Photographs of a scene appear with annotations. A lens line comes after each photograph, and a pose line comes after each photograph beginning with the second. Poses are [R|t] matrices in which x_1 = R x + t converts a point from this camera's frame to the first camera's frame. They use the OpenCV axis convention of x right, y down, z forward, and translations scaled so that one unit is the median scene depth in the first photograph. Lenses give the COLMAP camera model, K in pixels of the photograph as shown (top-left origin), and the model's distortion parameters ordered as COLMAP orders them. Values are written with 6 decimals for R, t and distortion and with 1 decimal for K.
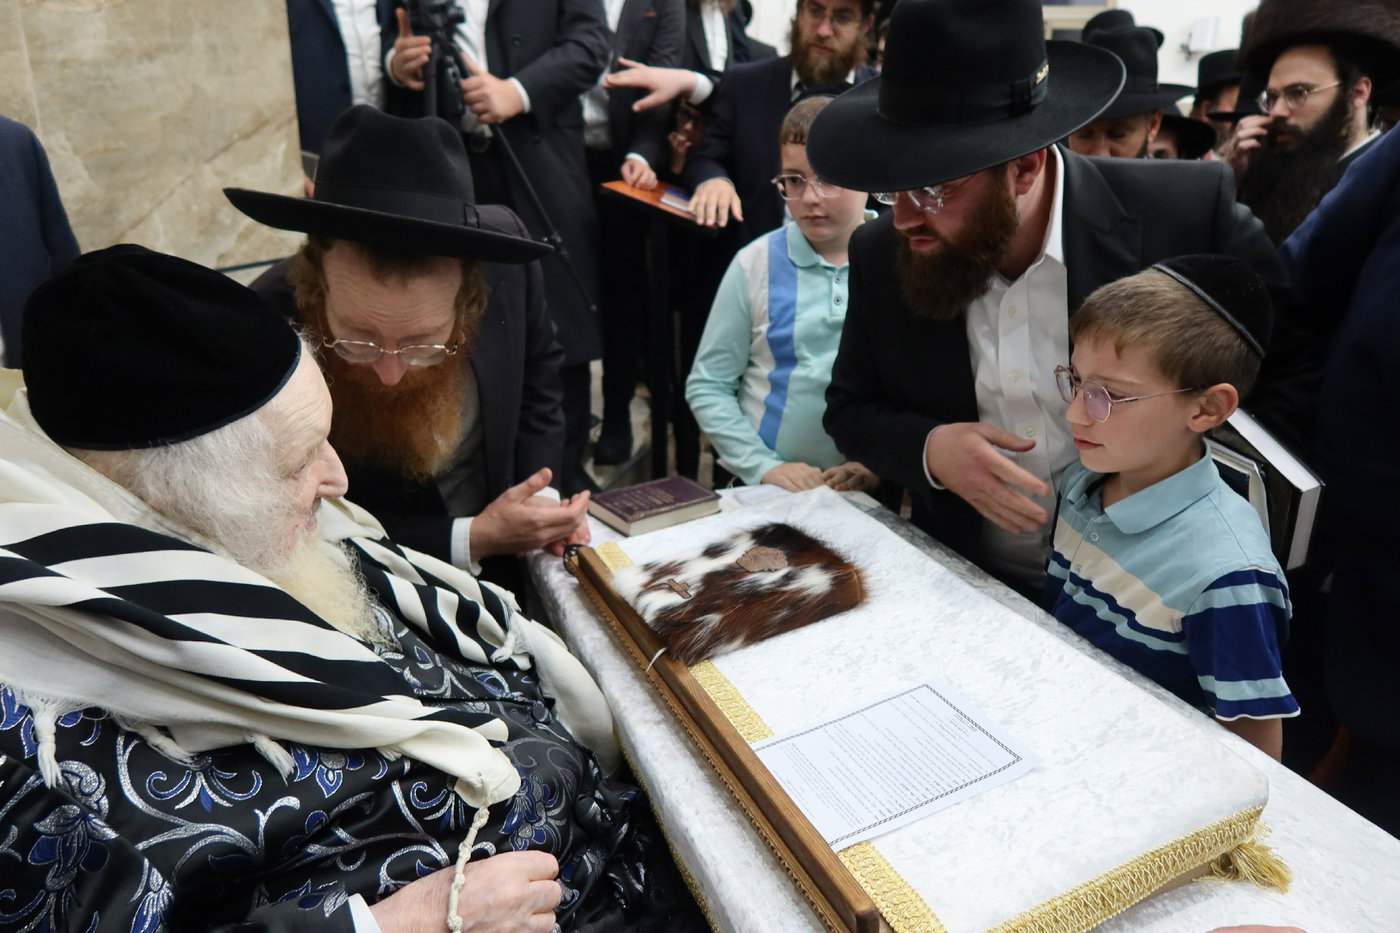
lens RADIAL K [[959.0, 0, 673.0], [0, 959.0, 462.3], [0, 0, 1]] dist [-0.030159, 0.004956]
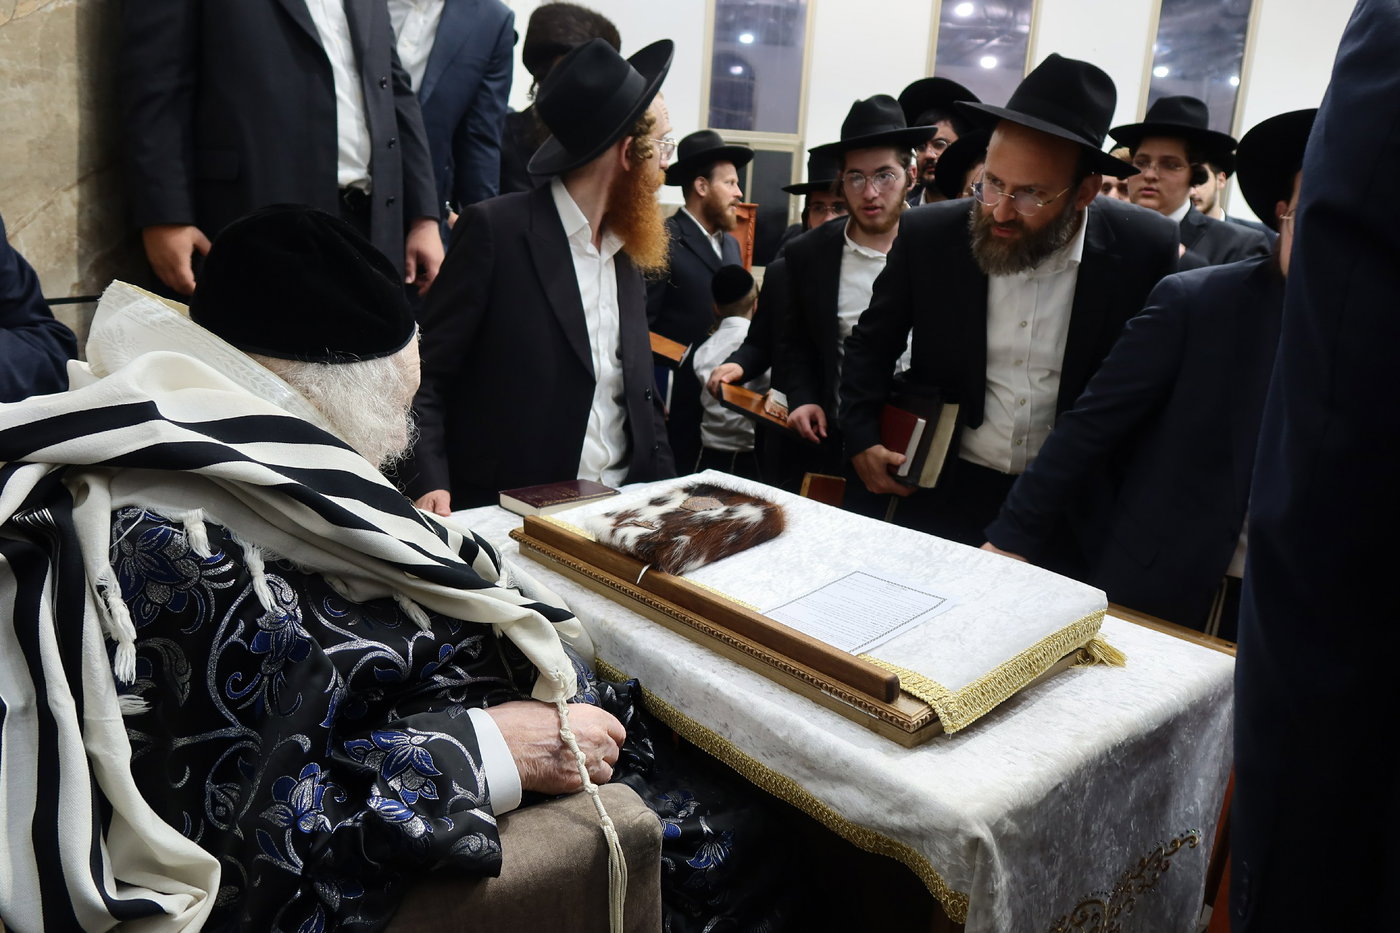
lens RADIAL K [[959.0, 0, 673.0], [0, 959.0, 462.3], [0, 0, 1]] dist [-0.030159, 0.004956]
pose [[0.953813, -0.029043, 0.298995, -0.313693], [0.062463, 0.992736, -0.102829, 0.178939], [-0.293836, 0.116756, 0.948698, -0.155121]]
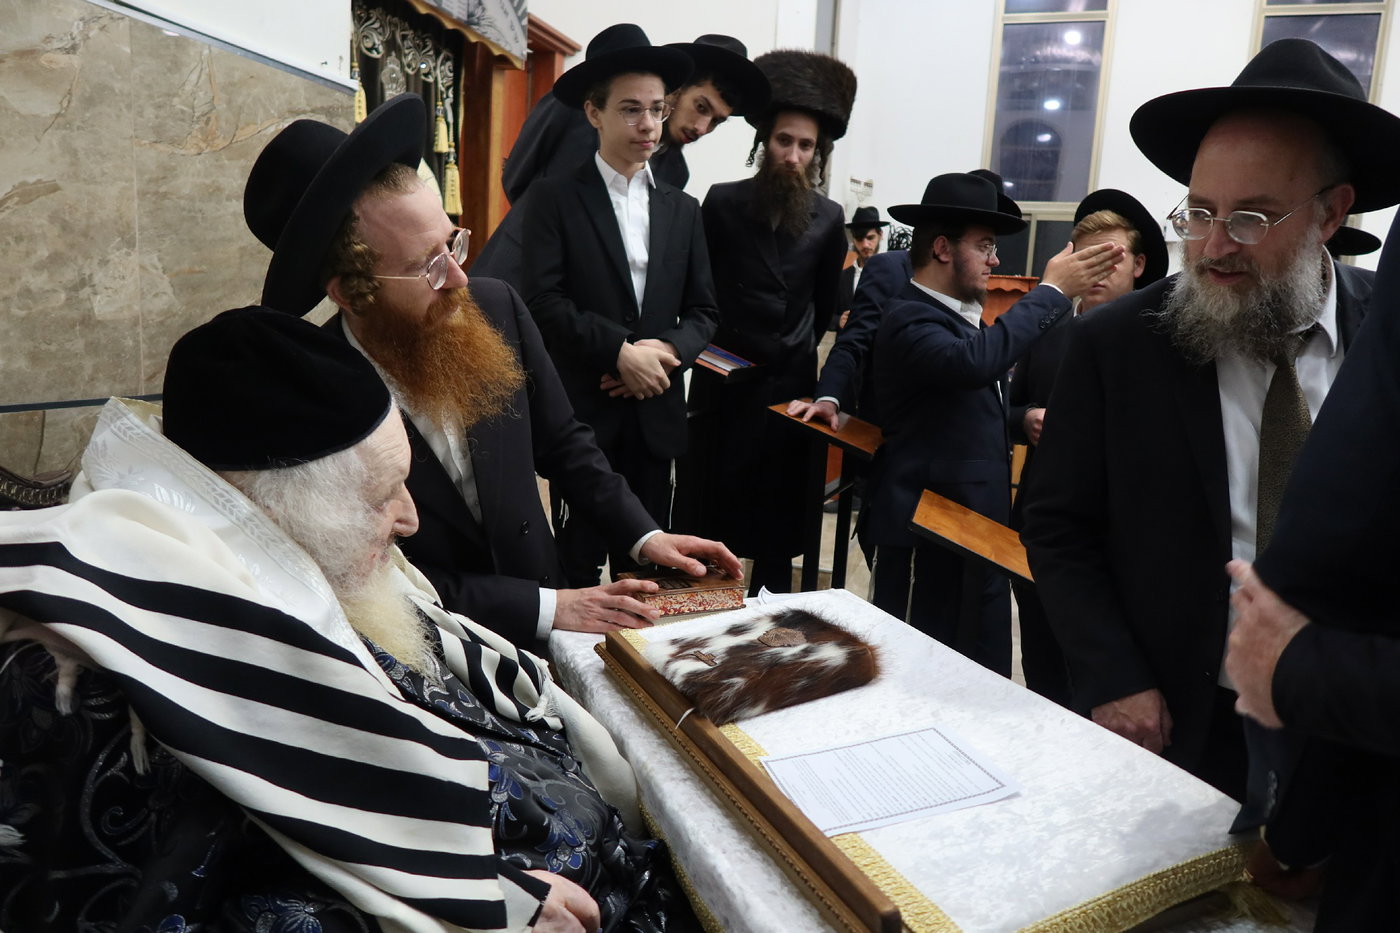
lens RADIAL K [[960.5, 0, 673.0], [0, 960.5, 463.6], [0, 0, 1]] dist [-0.043070, 0.021687]
pose [[0.999516, 0.031124, -0.000059, -0.036050], [-0.030629, 0.983294, -0.179427, 0.110485], [-0.005527, 0.179342, 0.983771, -0.091383]]
